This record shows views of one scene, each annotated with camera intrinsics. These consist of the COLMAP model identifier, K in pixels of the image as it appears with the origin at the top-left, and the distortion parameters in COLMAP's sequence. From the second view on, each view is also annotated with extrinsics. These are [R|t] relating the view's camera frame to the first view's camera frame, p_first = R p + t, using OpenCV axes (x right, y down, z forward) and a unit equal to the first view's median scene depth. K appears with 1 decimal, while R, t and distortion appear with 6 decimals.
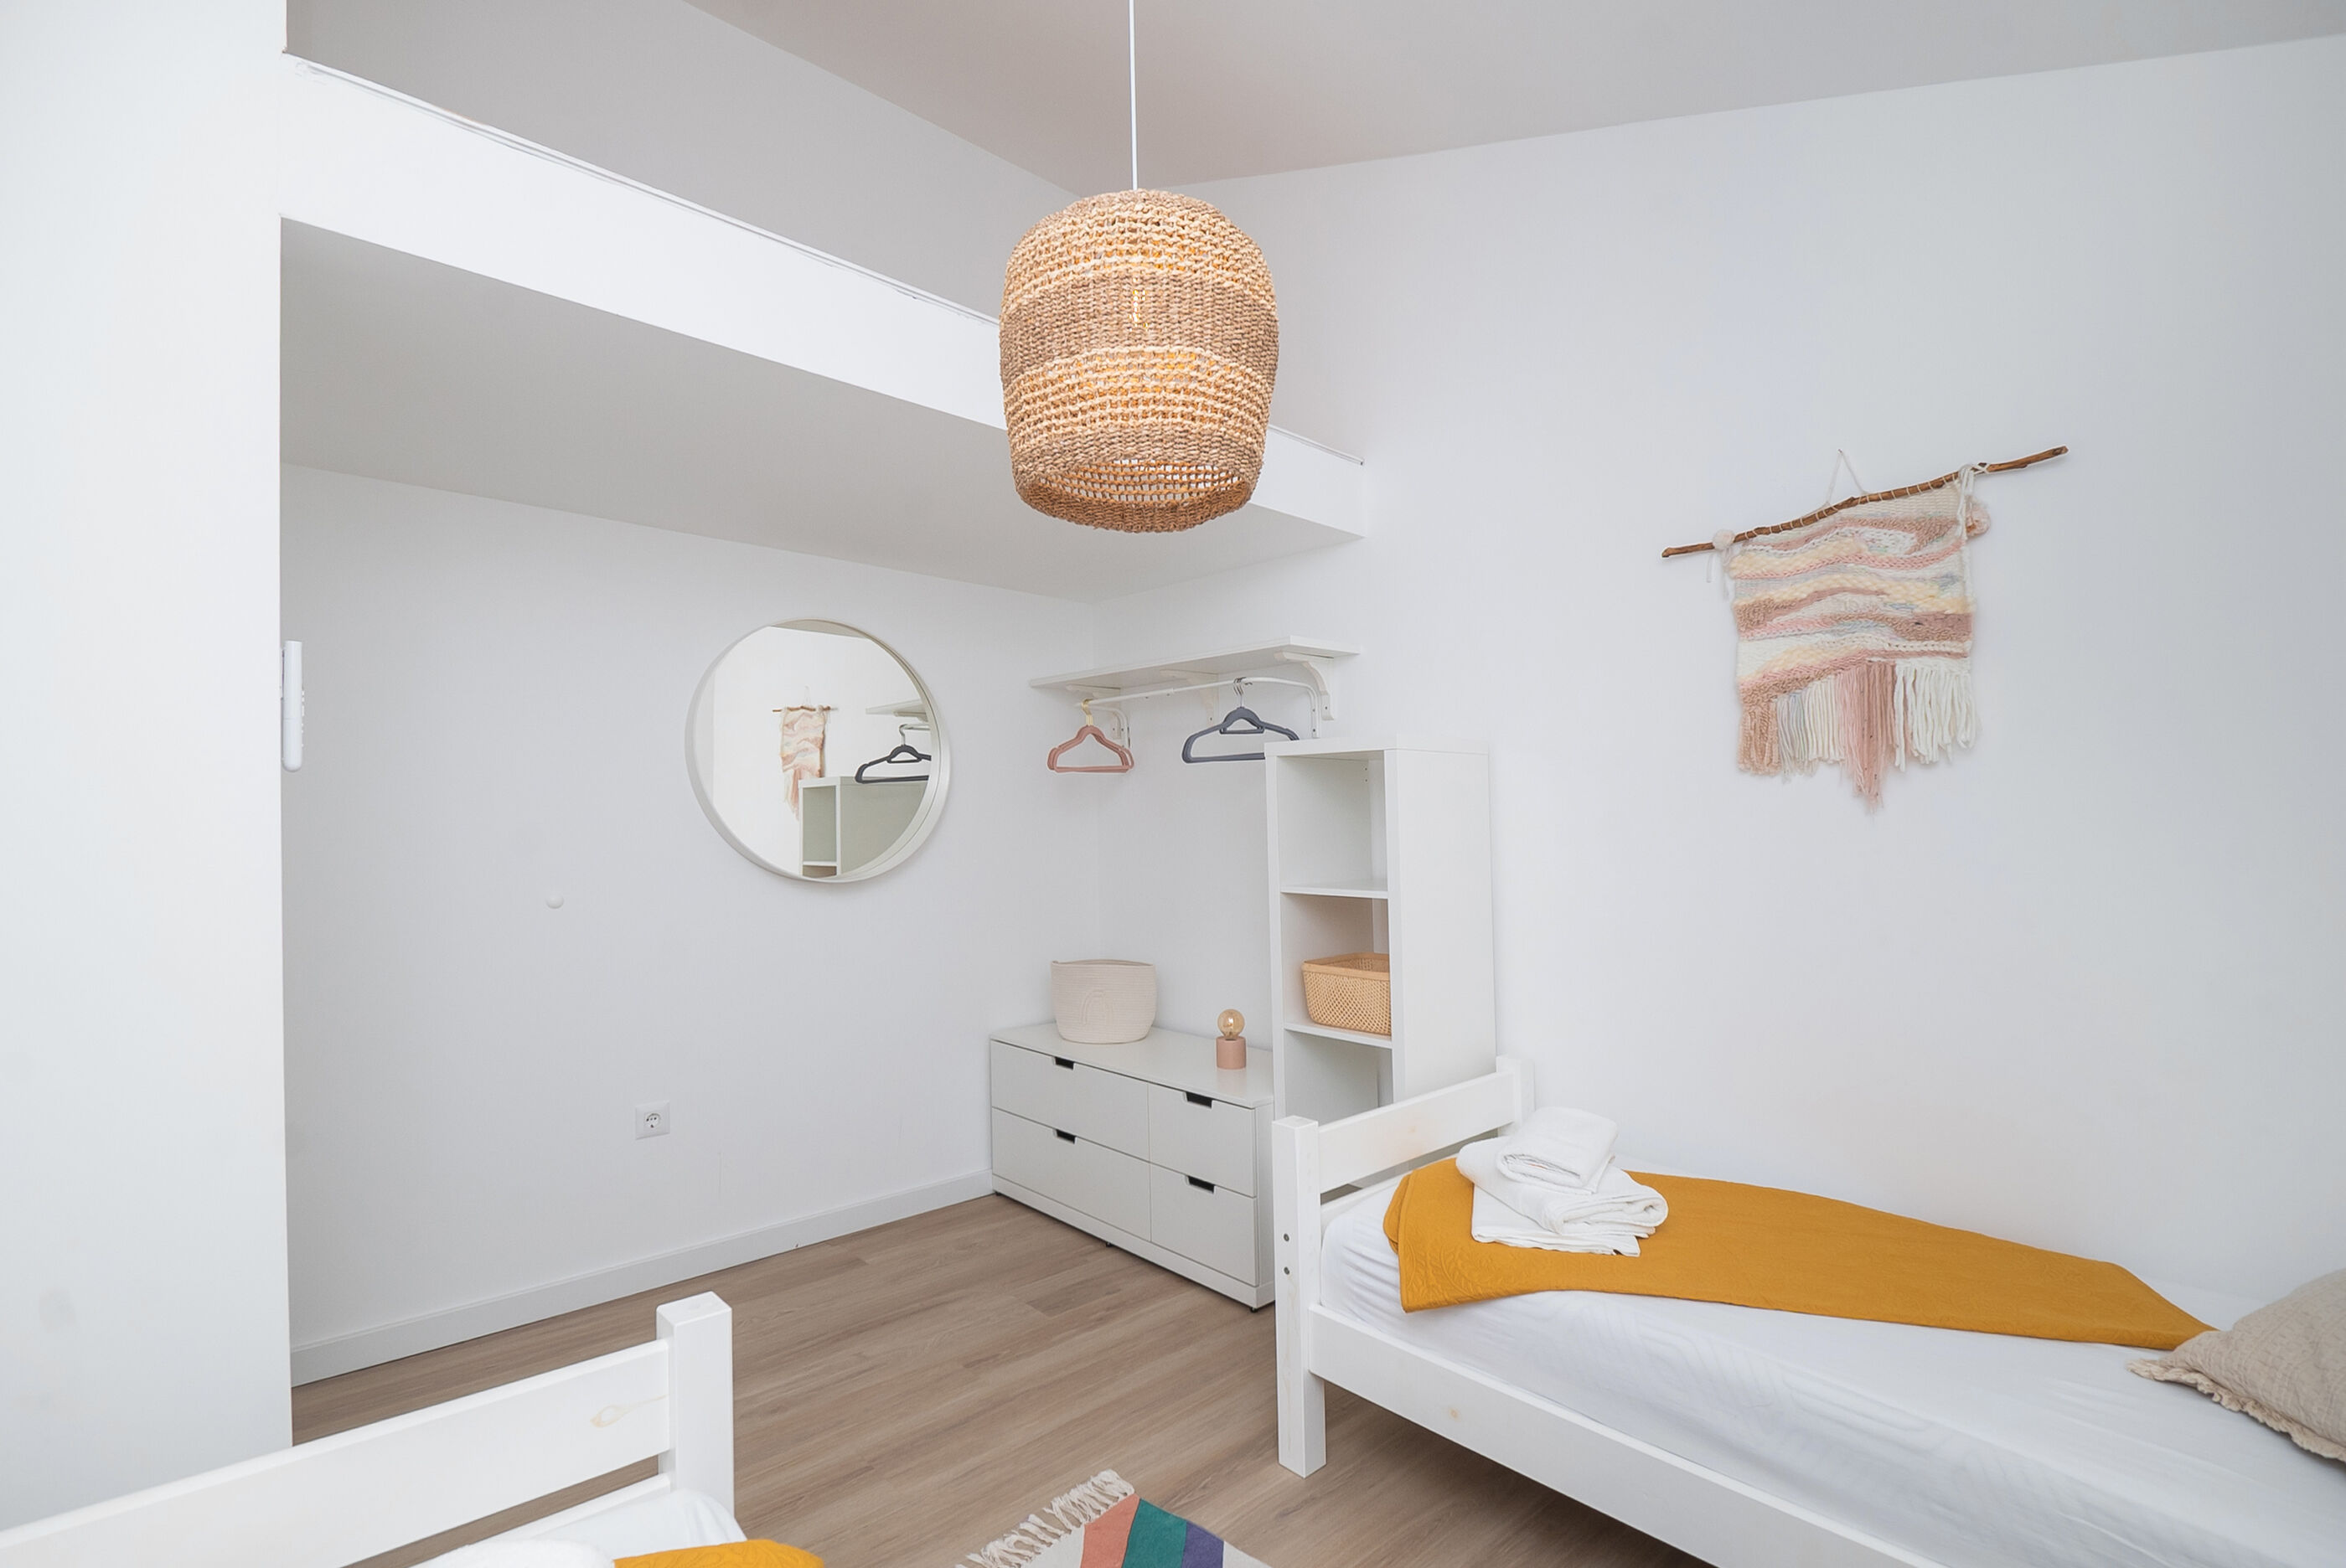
lens RADIAL K [[1092.9, 0, 1176.4], [0, 1092.9, 803.6], [0, 0, 1]] dist [-0.001220, -0.000444]
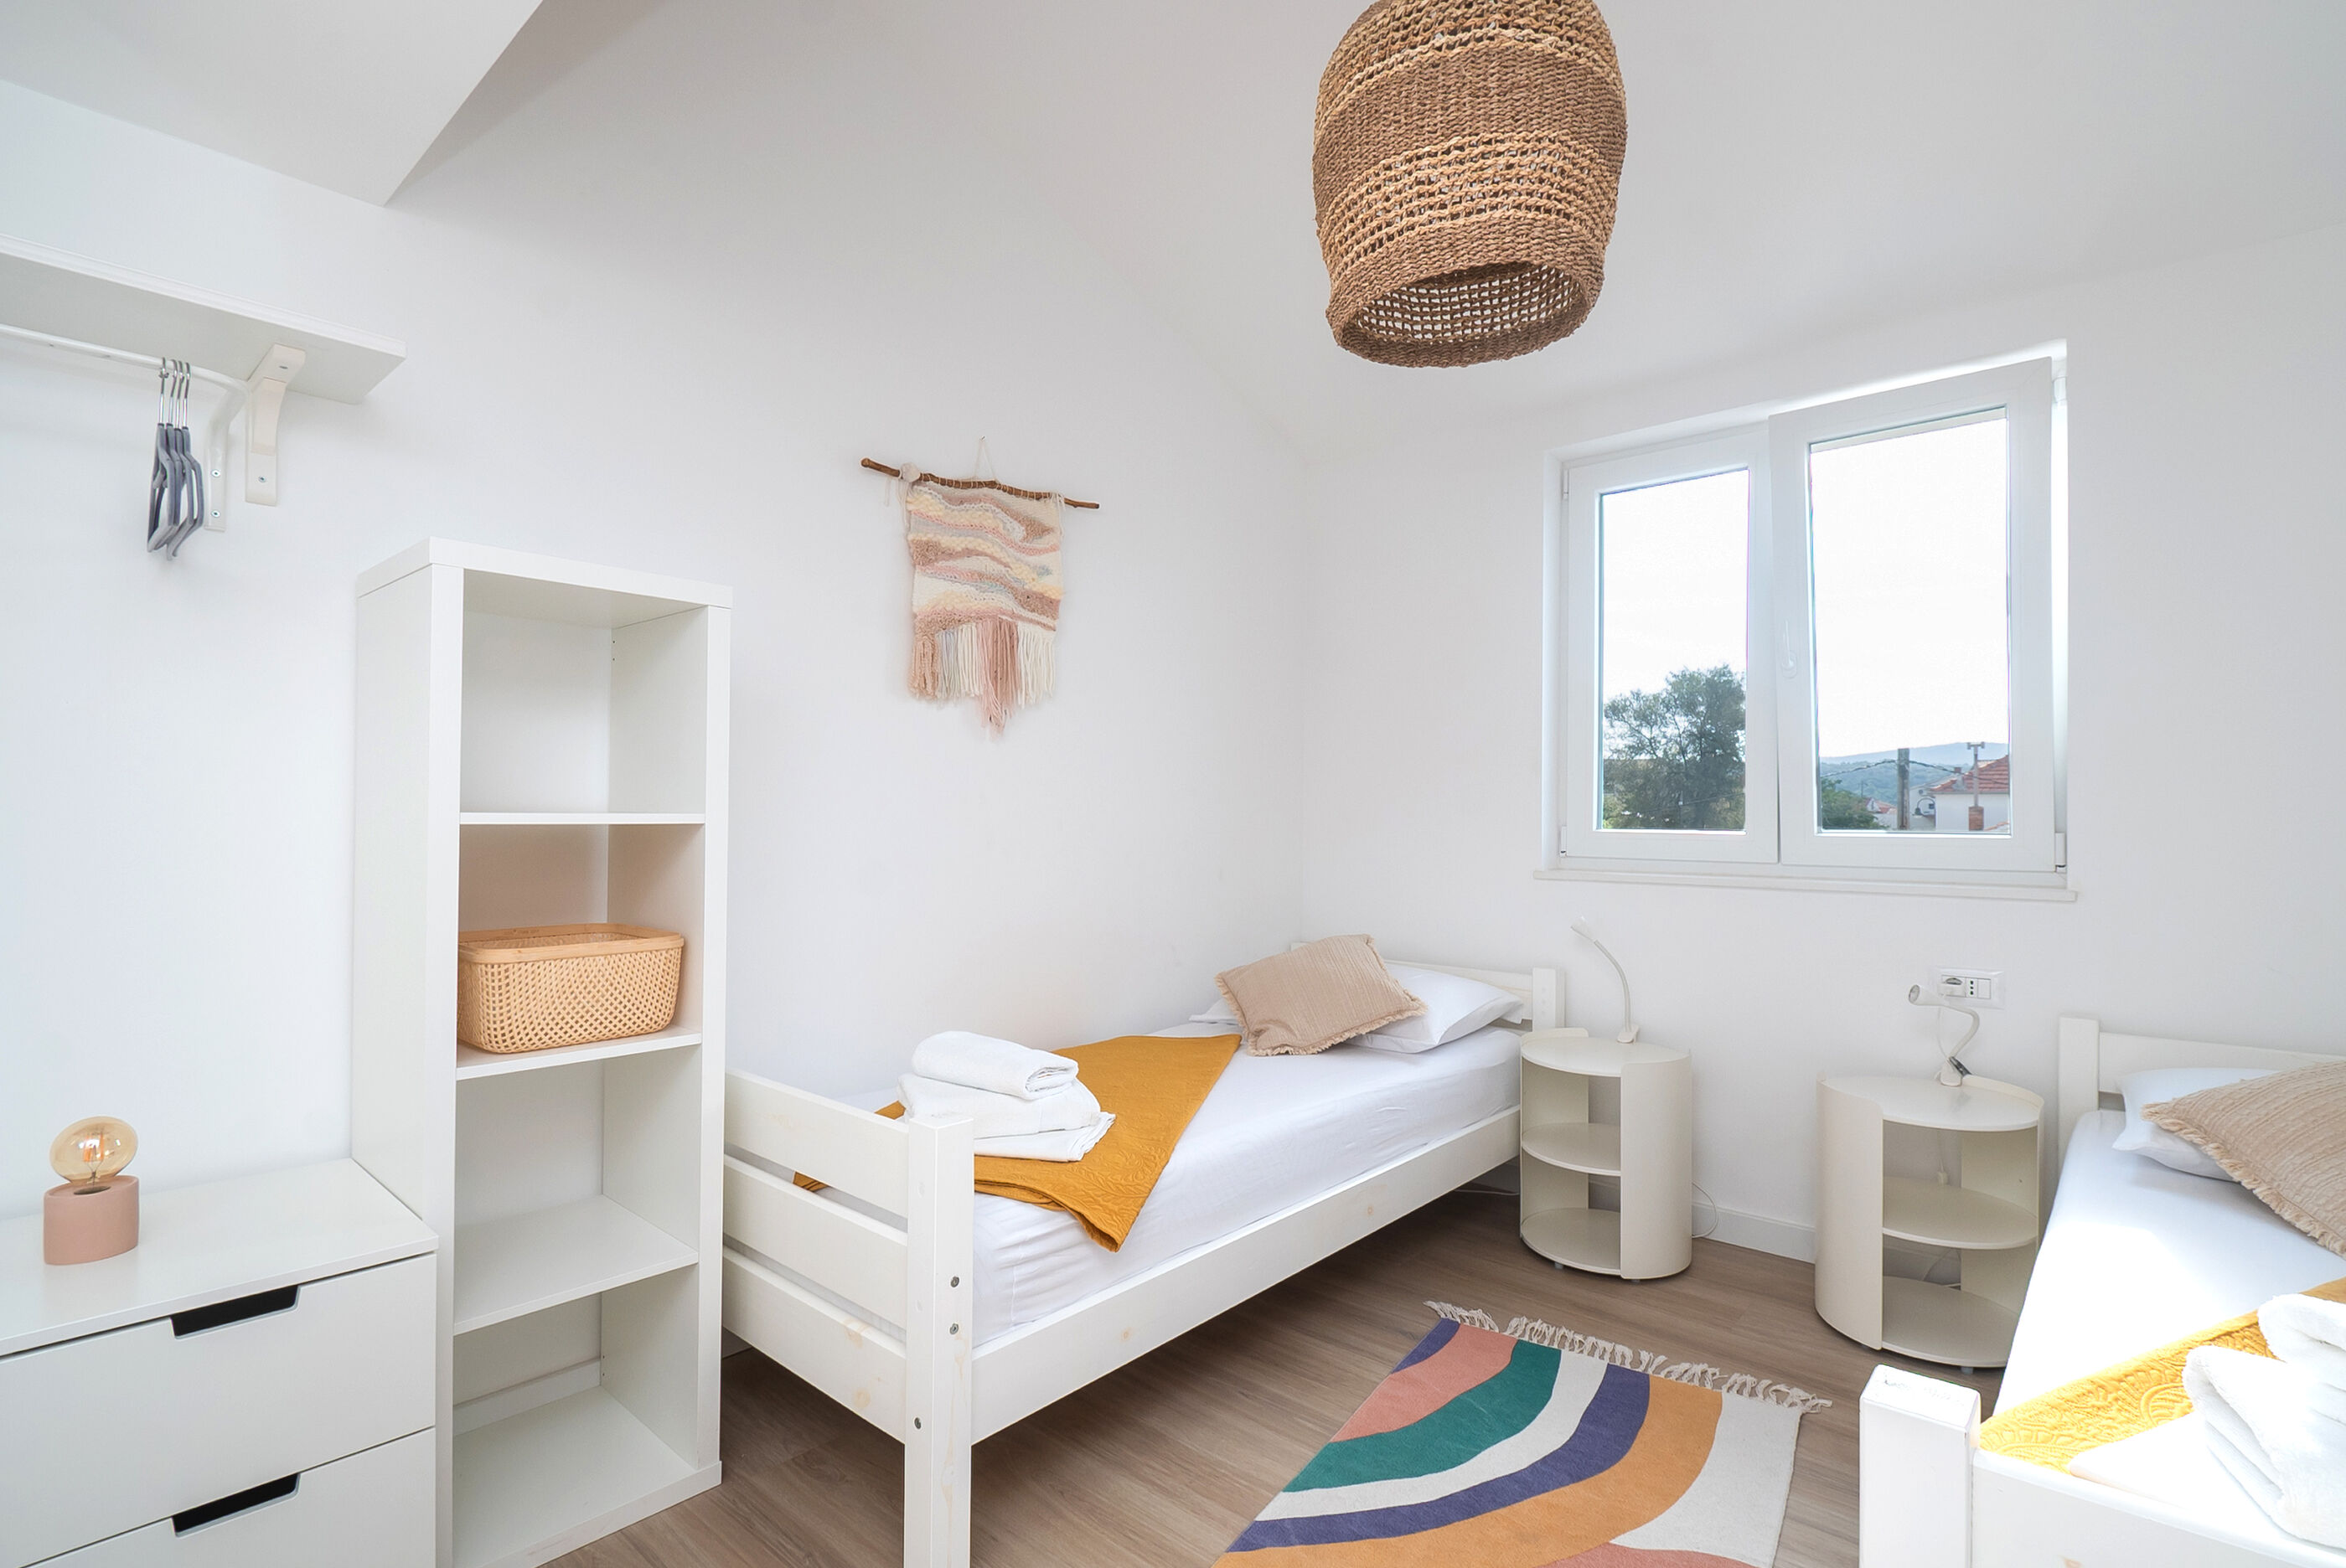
lens RADIAL K [[1092.9, 0, 1176.4], [0, 1092.9, 803.6], [0, 0, 1]] dist [-0.001220, -0.000444]
pose [[-0.098516, 0.016893, 0.994992, -0.598566], [-0.013234, 0.999745, -0.018284, 0.097265], [-0.995047, -0.014969, -0.098267, 0.900842]]
